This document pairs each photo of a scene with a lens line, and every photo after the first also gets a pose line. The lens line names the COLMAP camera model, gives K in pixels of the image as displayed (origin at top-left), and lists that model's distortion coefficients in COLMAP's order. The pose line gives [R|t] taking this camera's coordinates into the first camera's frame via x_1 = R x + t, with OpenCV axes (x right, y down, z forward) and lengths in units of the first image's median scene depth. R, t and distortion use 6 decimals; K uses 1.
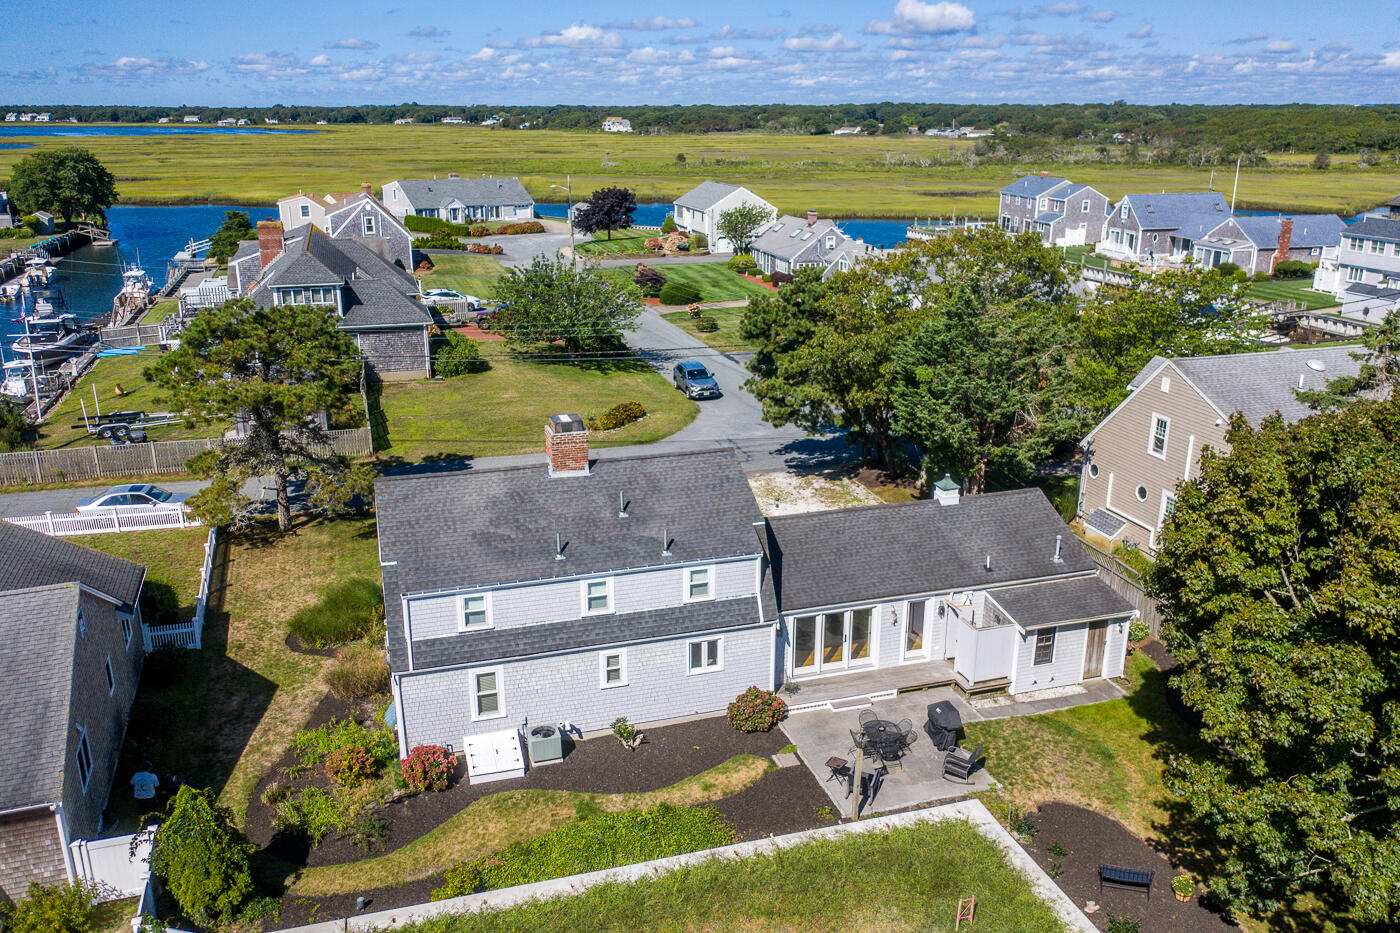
lens RADIAL K [[1108.0, 0, 693.5], [0, 1108.0, 464.3], [0, 0, 1]] dist [-0.009816, 0.011581]
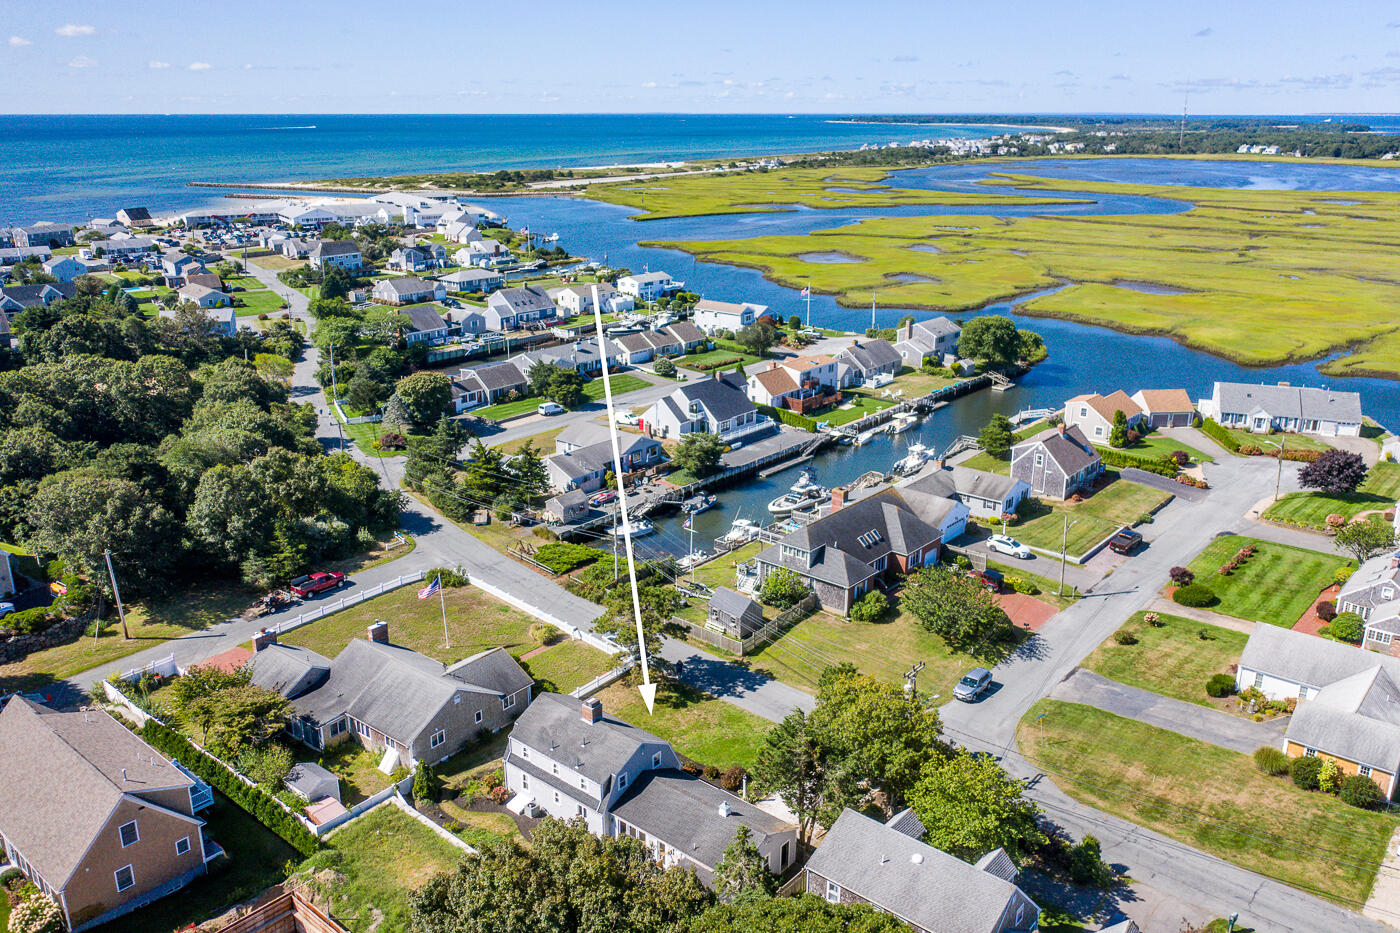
lens RADIAL K [[1108.0, 0, 693.5], [0, 1108.0, 464.3], [0, 0, 1]] dist [-0.009816, 0.011581]
pose [[0.530159, 0.253487, -0.809120, 0.946212], [-0.256404, 0.957517, 0.131975, -0.468899], [0.808201, 0.137494, 0.572632, -0.165493]]
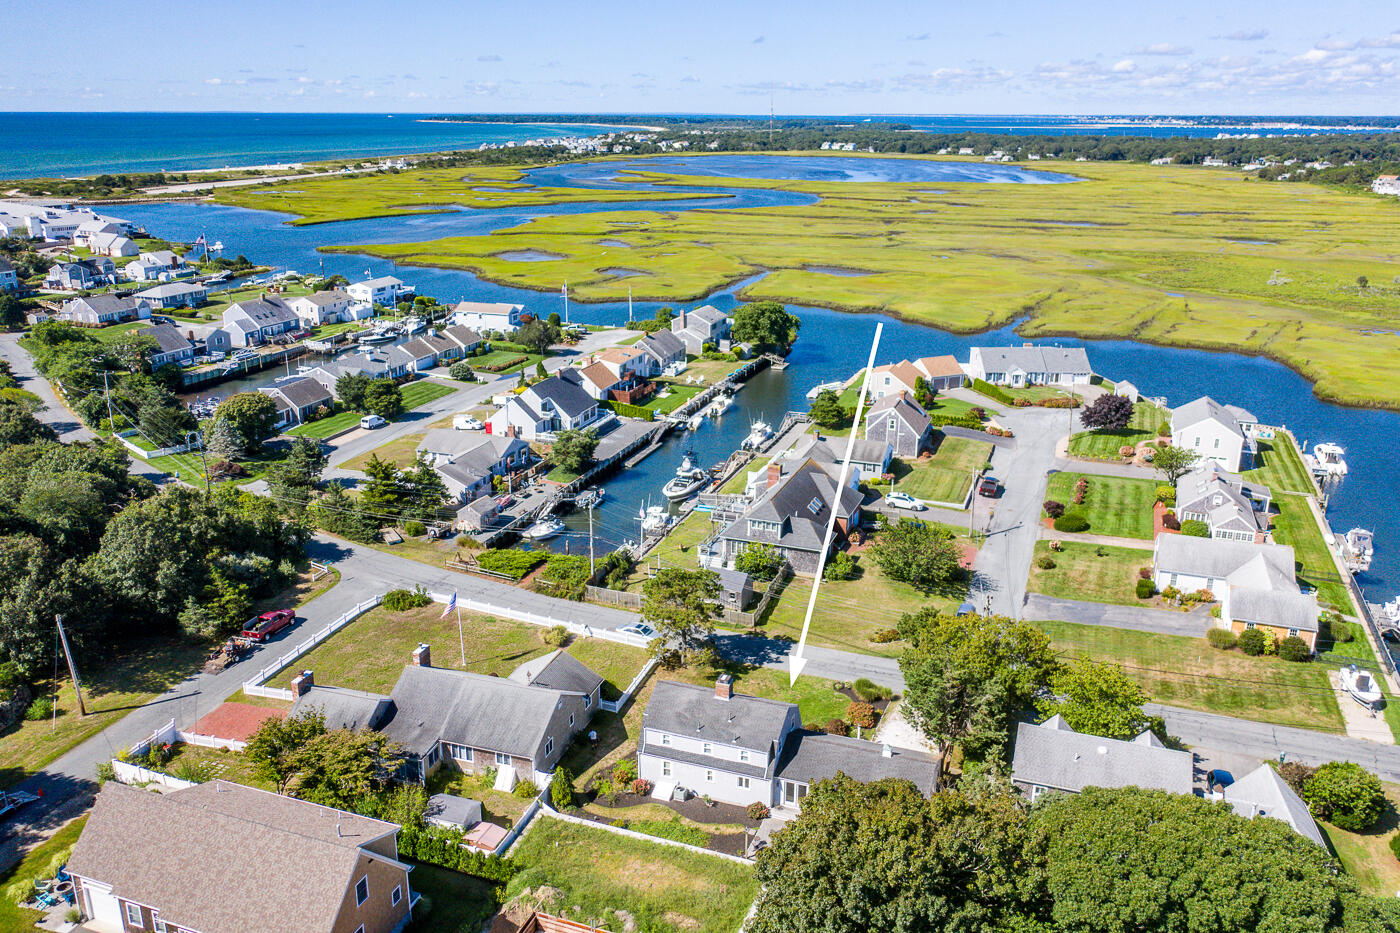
lens RADIAL K [[1108.0, 0, 693.5], [0, 1108.0, 464.3], [0, 0, 1]] dist [-0.009816, 0.011581]
pose [[0.790640, 0.185204, -0.583599, 0.623401], [-0.187917, 0.980553, 0.056593, -0.330856], [0.582731, 0.064923, 0.810068, -0.591758]]
